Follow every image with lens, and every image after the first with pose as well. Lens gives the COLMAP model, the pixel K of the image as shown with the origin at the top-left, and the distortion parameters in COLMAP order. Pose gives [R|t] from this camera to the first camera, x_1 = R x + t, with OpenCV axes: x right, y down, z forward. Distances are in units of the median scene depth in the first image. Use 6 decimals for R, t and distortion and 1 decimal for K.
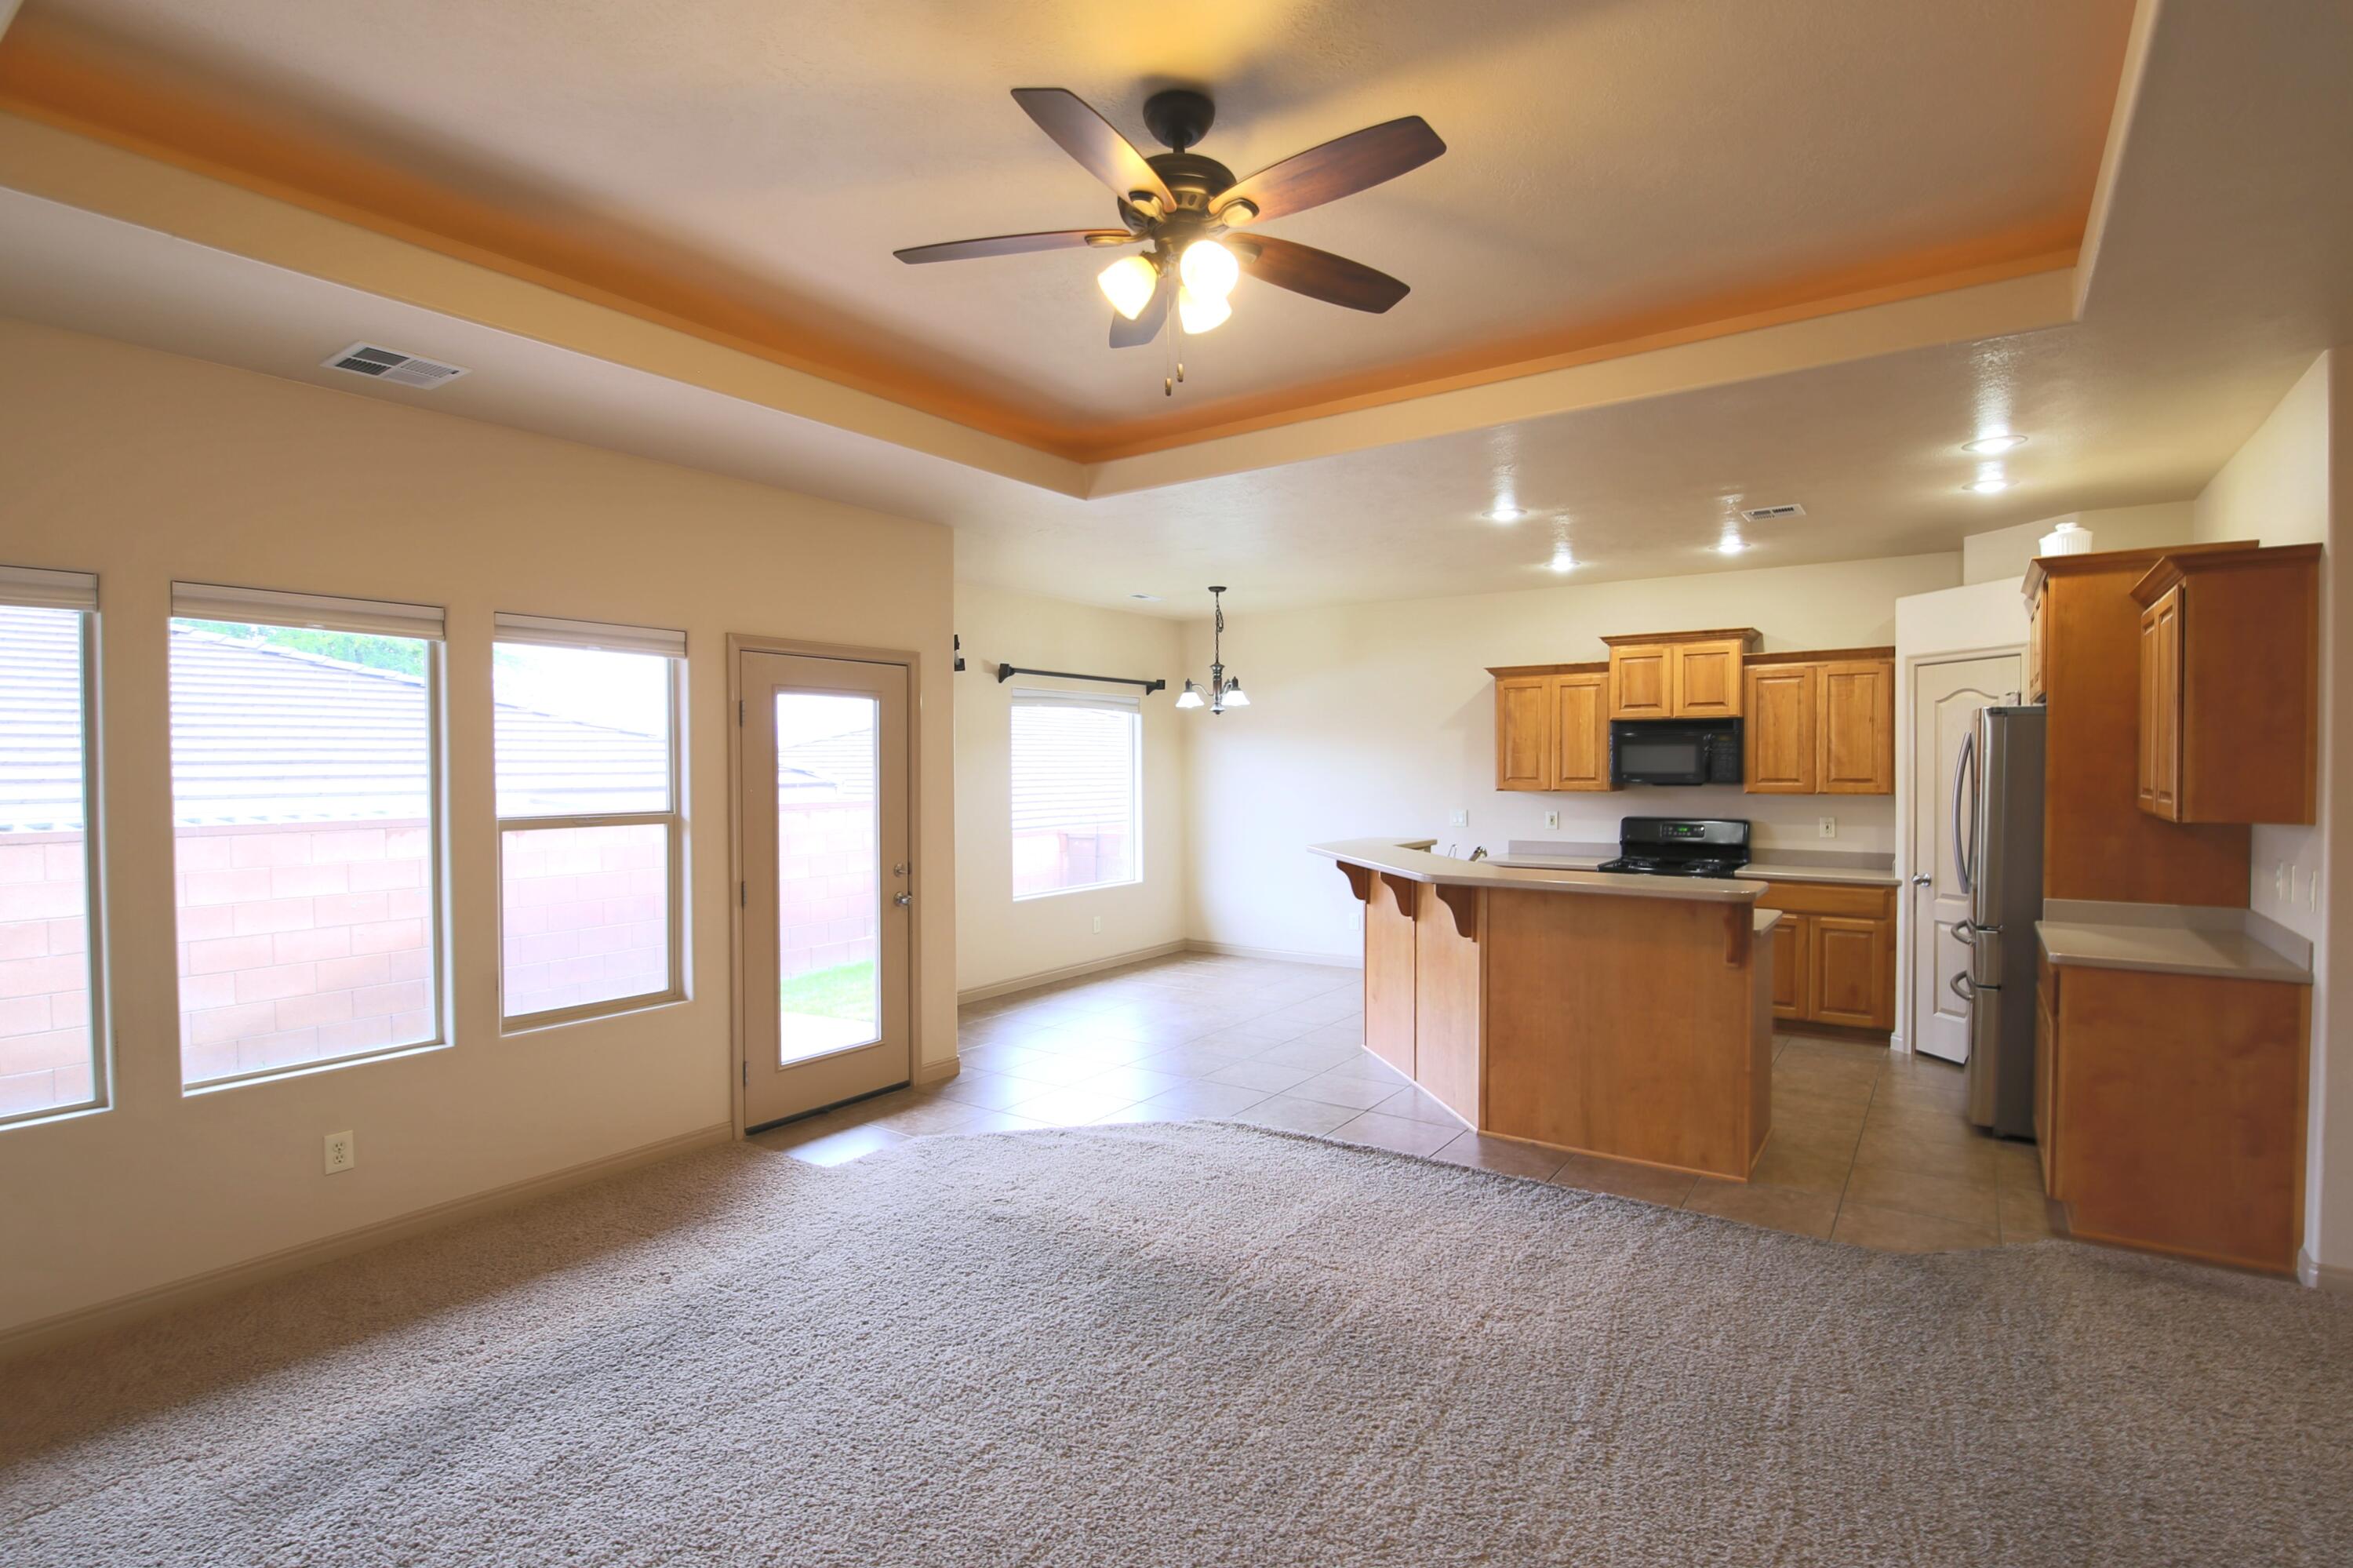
lens RADIAL K [[1141.5, 0, 1176.5], [0, 1141.5, 784.0], [0, 0, 1]] dist [0.000977, -0.011494]
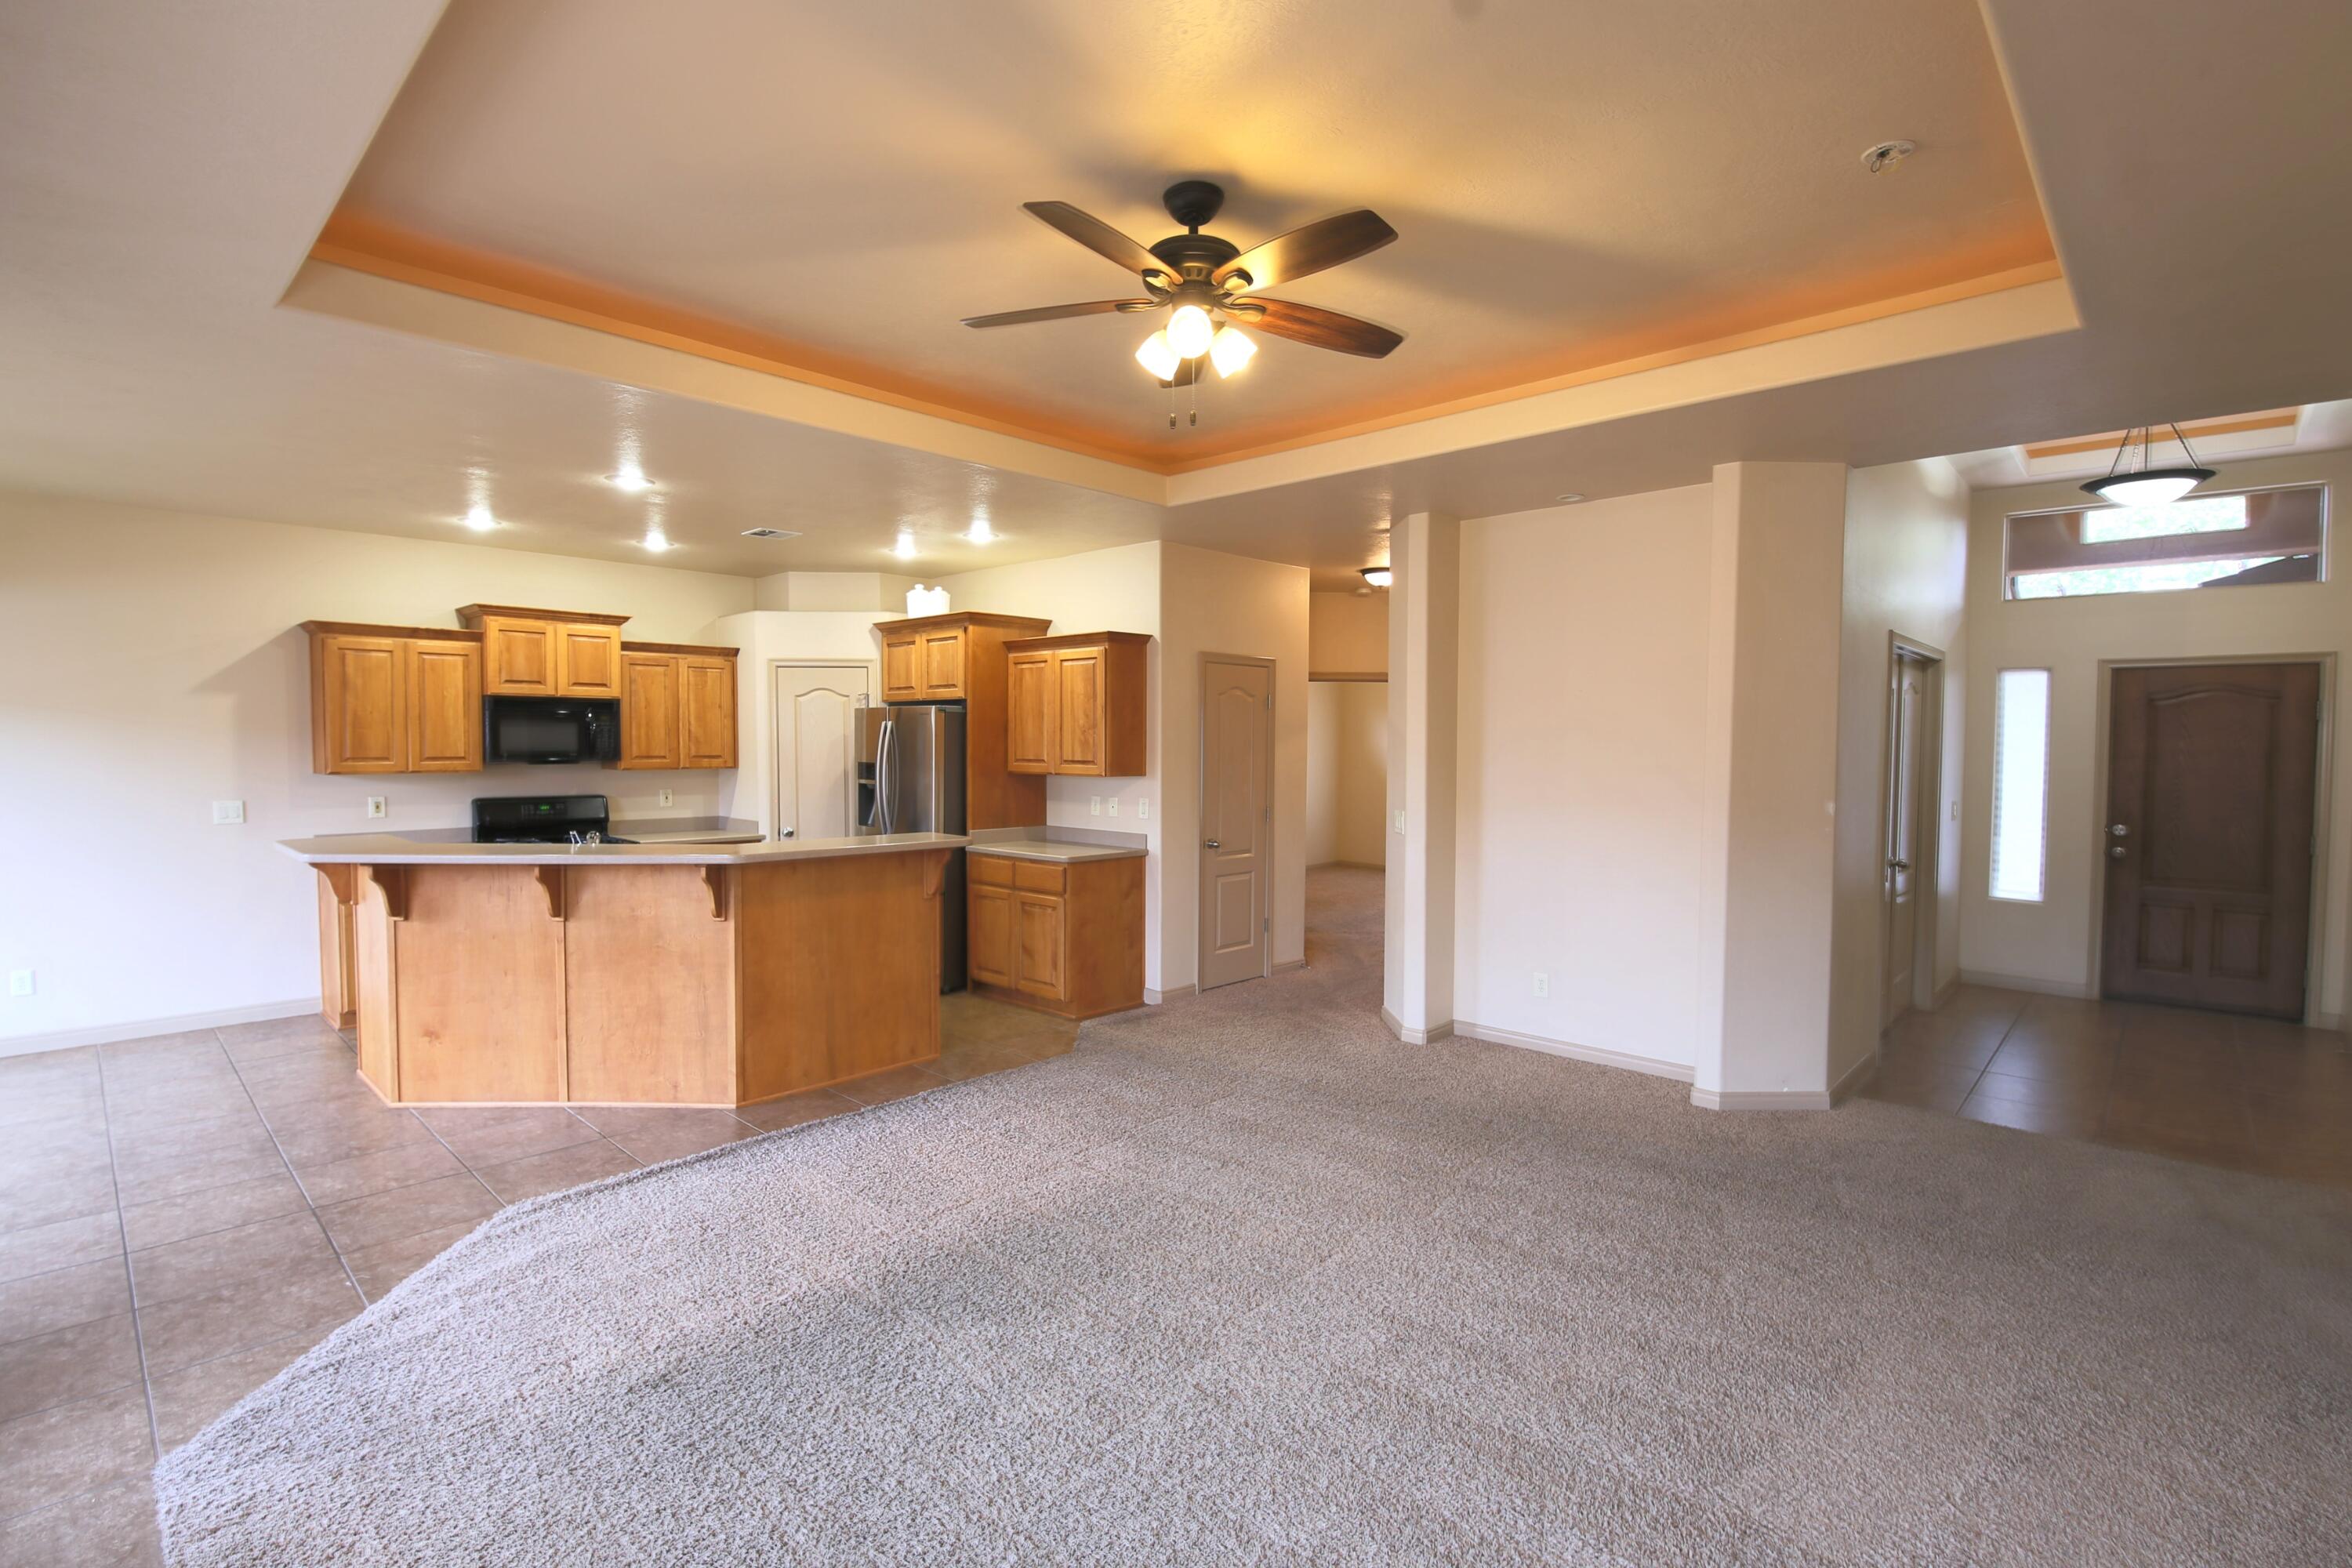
lens RADIAL K [[1083.4, 0, 1181.3], [0, 1083.4, 785.2], [0, 0, 1]] dist [-0.000649, -0.010216]
pose [[0.140445, -0.034191, 0.989498, -0.441809], [0.012168, 0.999388, 0.032805, -0.004523], [-0.990014, 0.007433, 0.140775, 0.335531]]
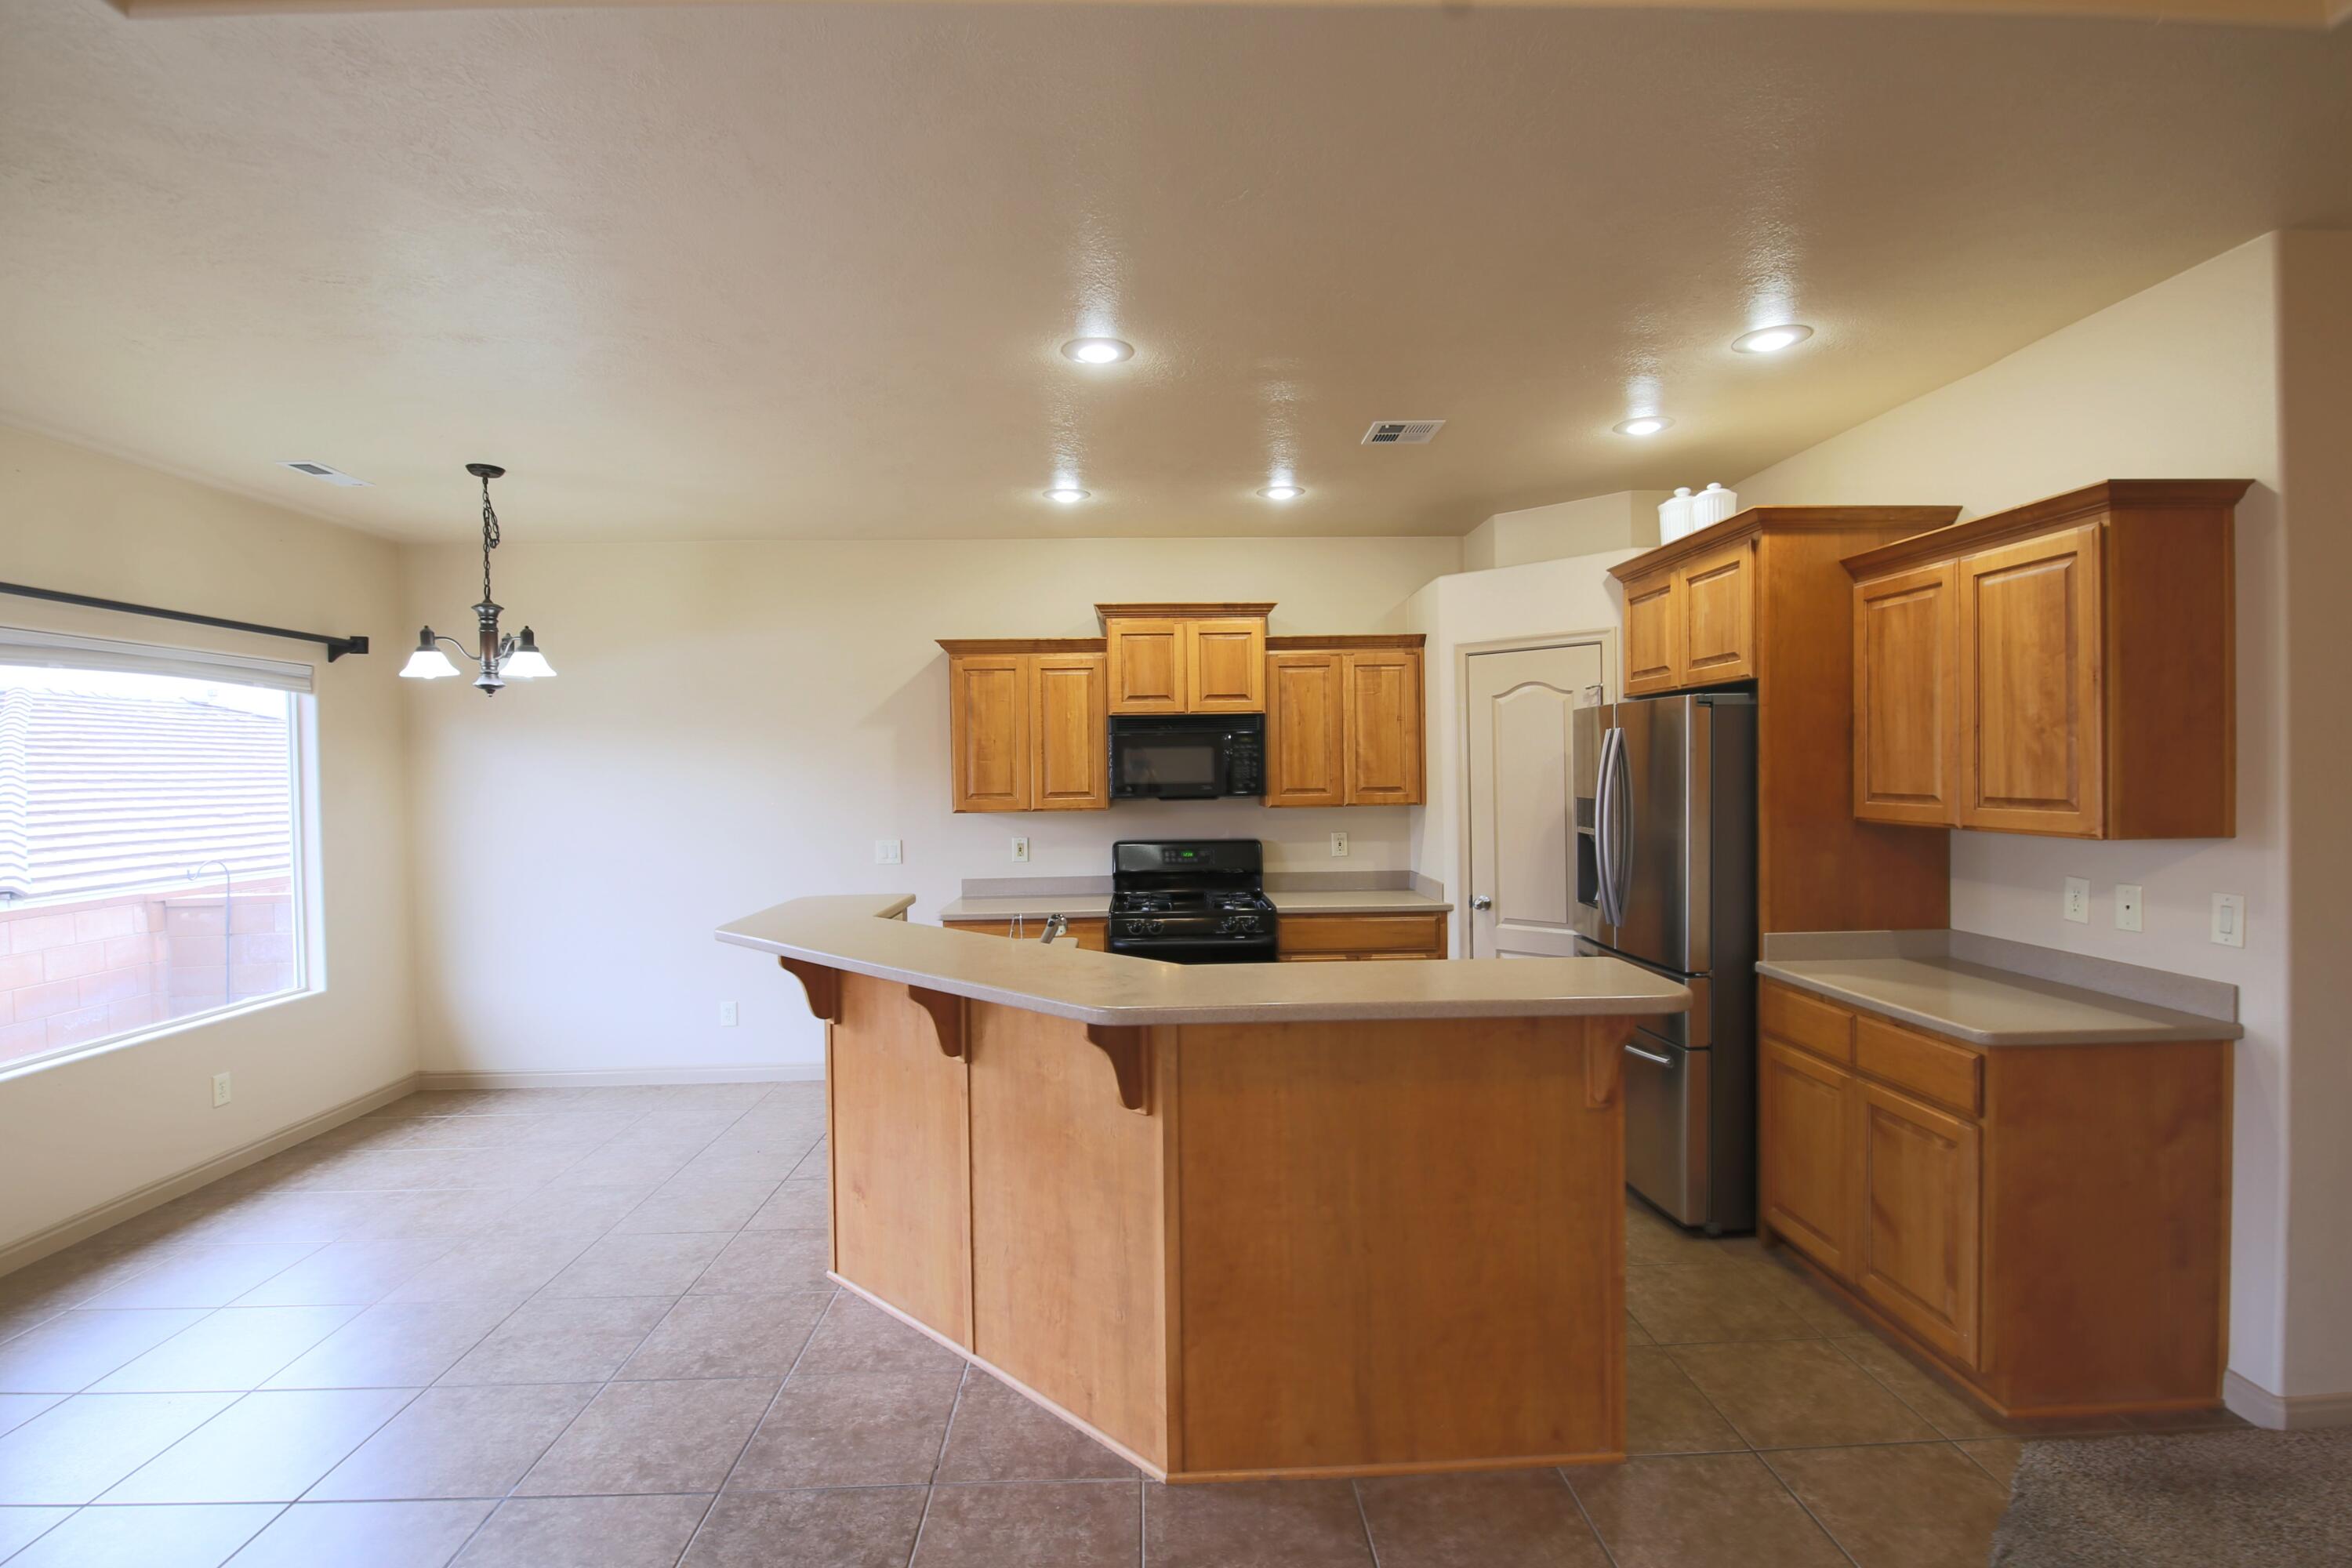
lens RADIAL K [[1083.4, 0, 1181.3], [0, 1083.4, 785.2], [0, 0, 1]] dist [-0.000649, -0.010216]
pose [[0.797270, -0.016871, 0.603386, -0.016969], [0.022411, 0.999747, -0.001658, -0.007882], [-0.603206, 0.014845, 0.797447, 0.424512]]
